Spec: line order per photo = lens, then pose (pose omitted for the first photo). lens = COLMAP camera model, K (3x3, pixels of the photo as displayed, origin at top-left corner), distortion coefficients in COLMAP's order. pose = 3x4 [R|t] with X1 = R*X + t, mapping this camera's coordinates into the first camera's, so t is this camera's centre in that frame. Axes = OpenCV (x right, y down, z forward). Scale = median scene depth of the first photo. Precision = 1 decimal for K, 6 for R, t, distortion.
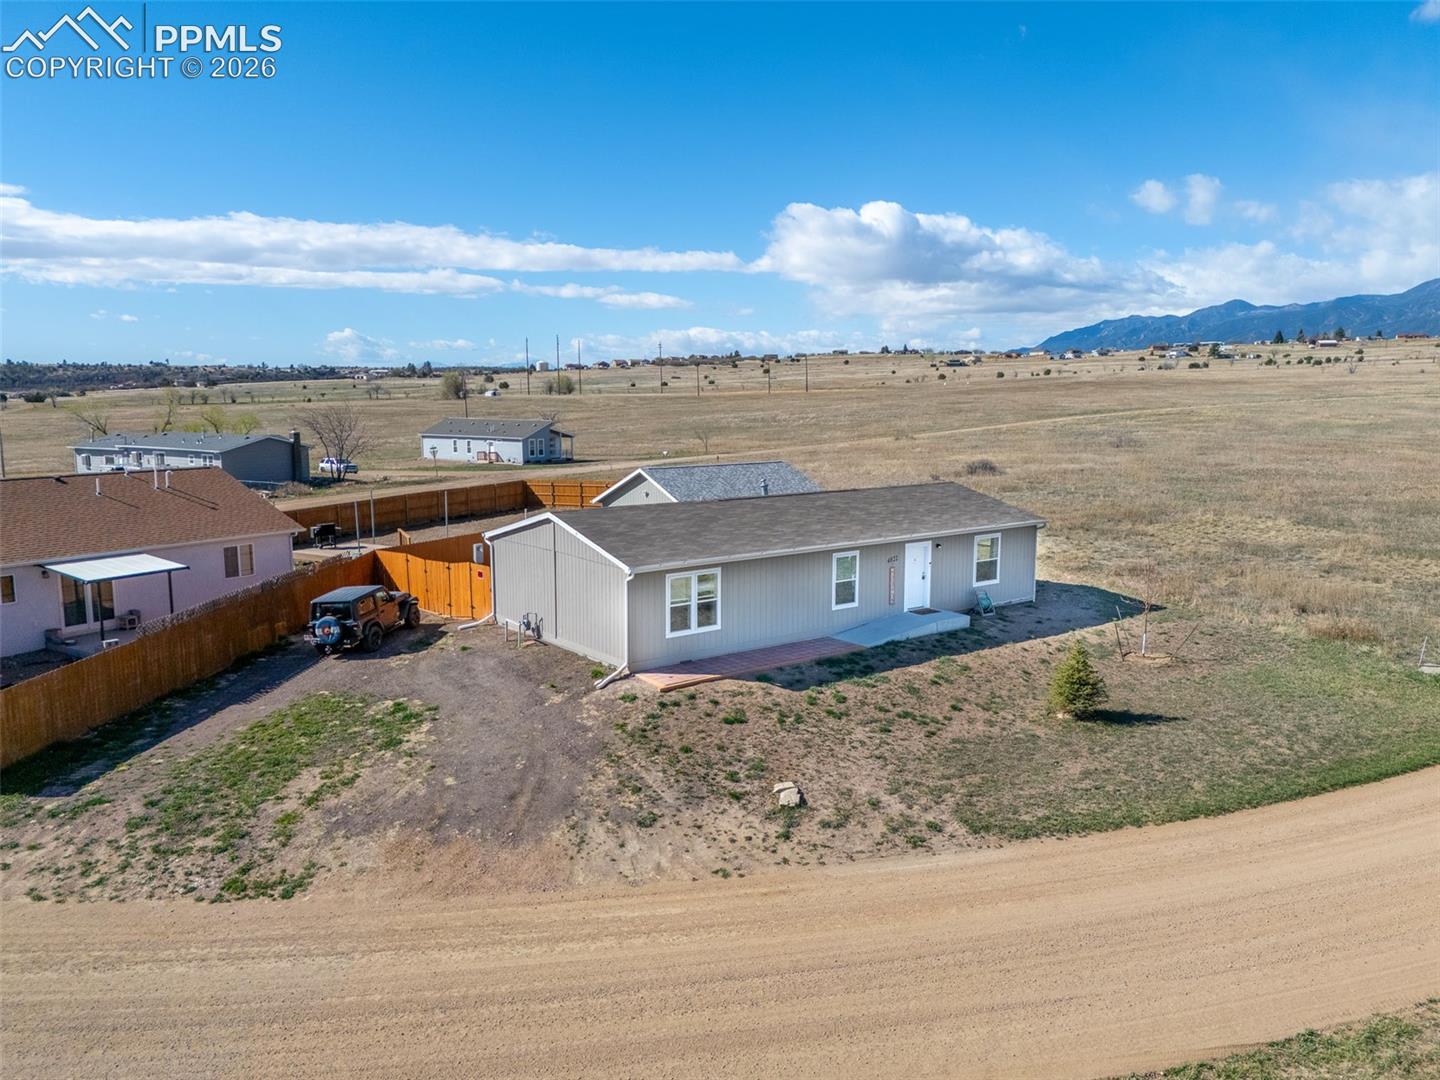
lens RADIAL K [[1068.2, 0, 720.0], [0, 1068.2, 540.0], [0, 0, 1]] dist [0.097644, -0.101646]
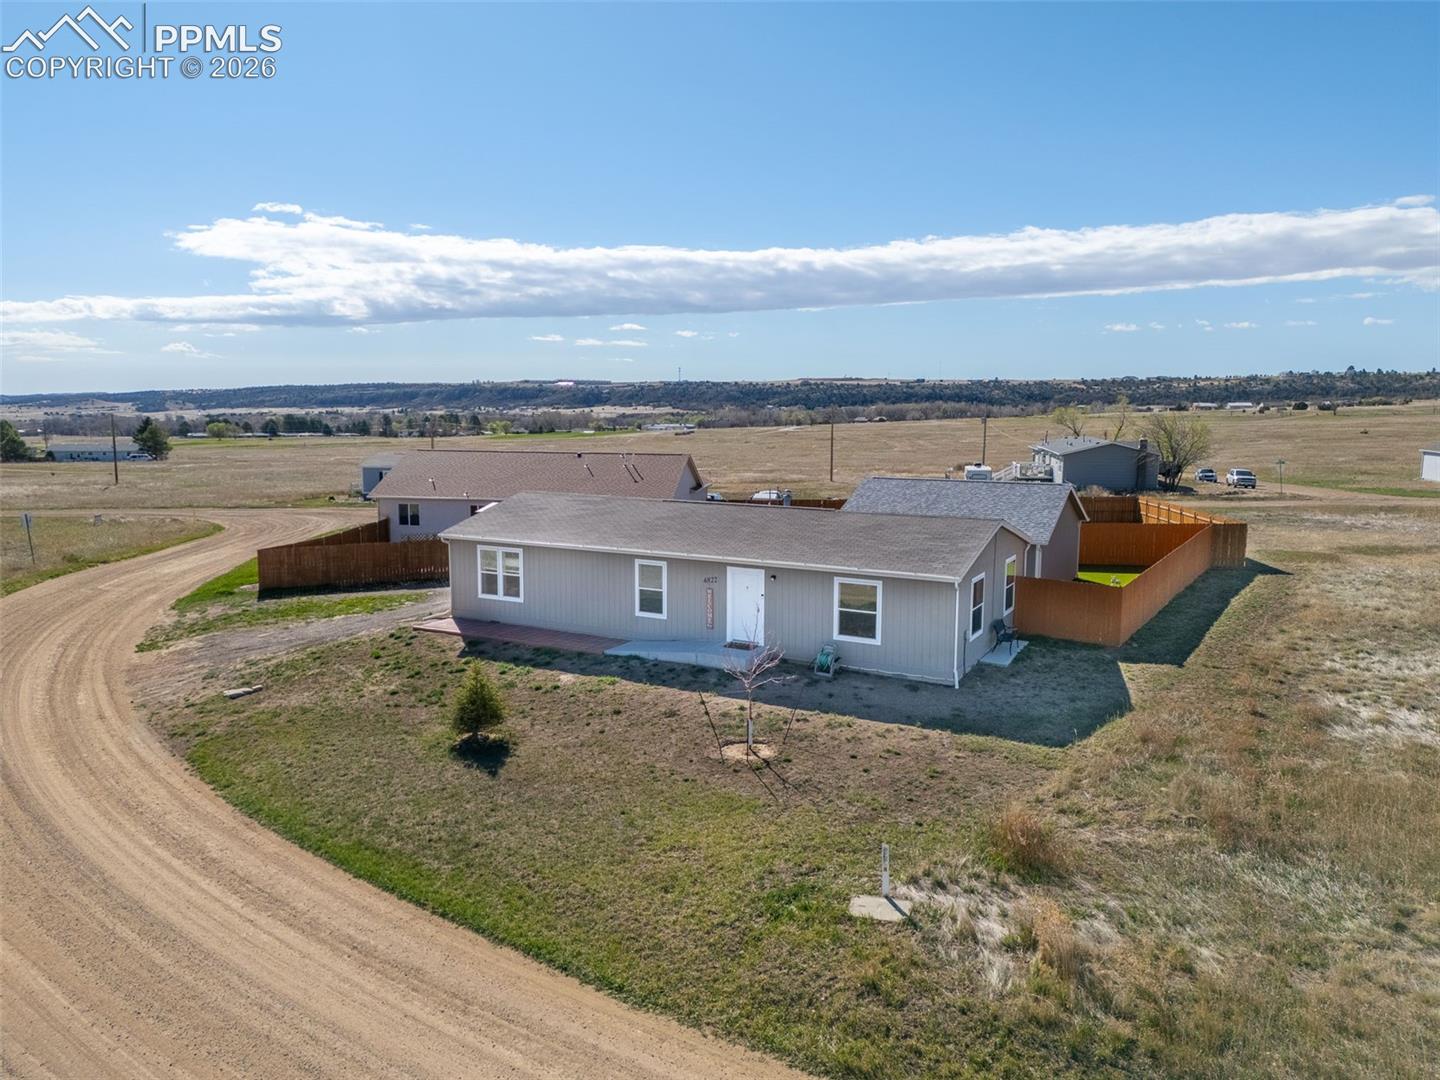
lens RADIAL K [[1068.2, 0, 720.0], [0, 1068.2, 540.0], [0, 0, 1]] dist [0.097644, -0.101646]
pose [[0.412249, 0.122935, -0.902739, 1.128246], [-0.129802, 0.988672, 0.075361, -0.098674], [0.901777, 0.086110, 0.423536, 0.695049]]
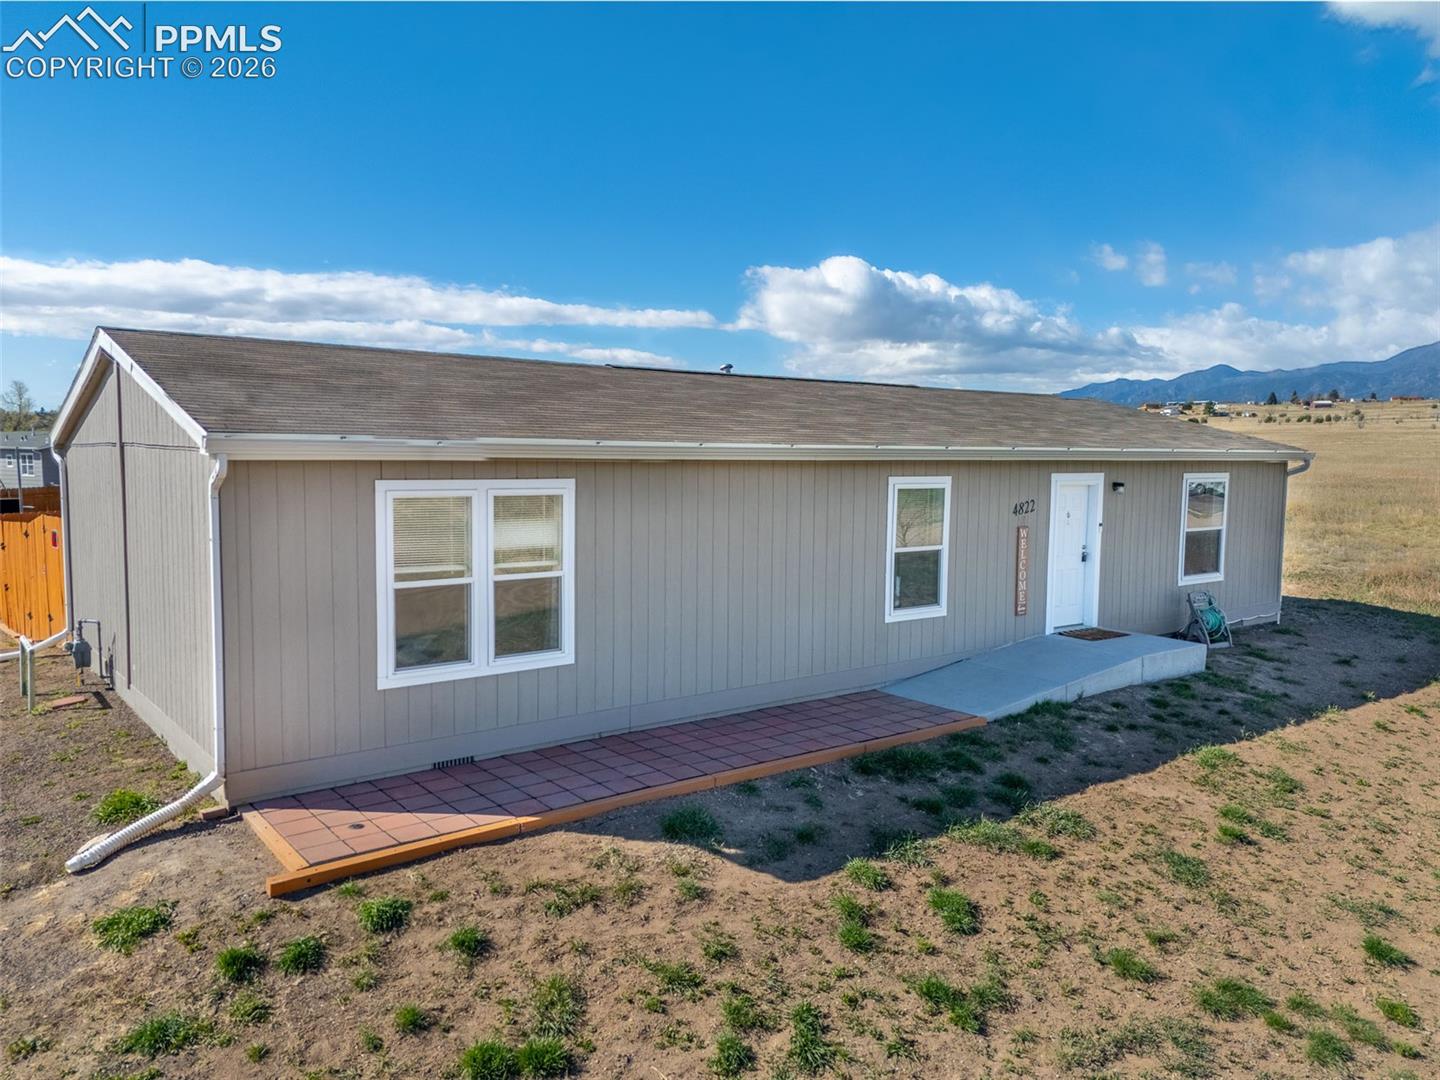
lens RADIAL K [[1068.2, 0, 720.0], [0, 1068.2, 540.0], [0, 0, 1]] dist [0.097644, -0.101646]
pose [[0.999904, 0.009636, 0.009971, 0.043361], [-0.009075, 0.998454, -0.054834, 0.062577], [-0.010484, 0.054738, 0.998446, 0.657964]]
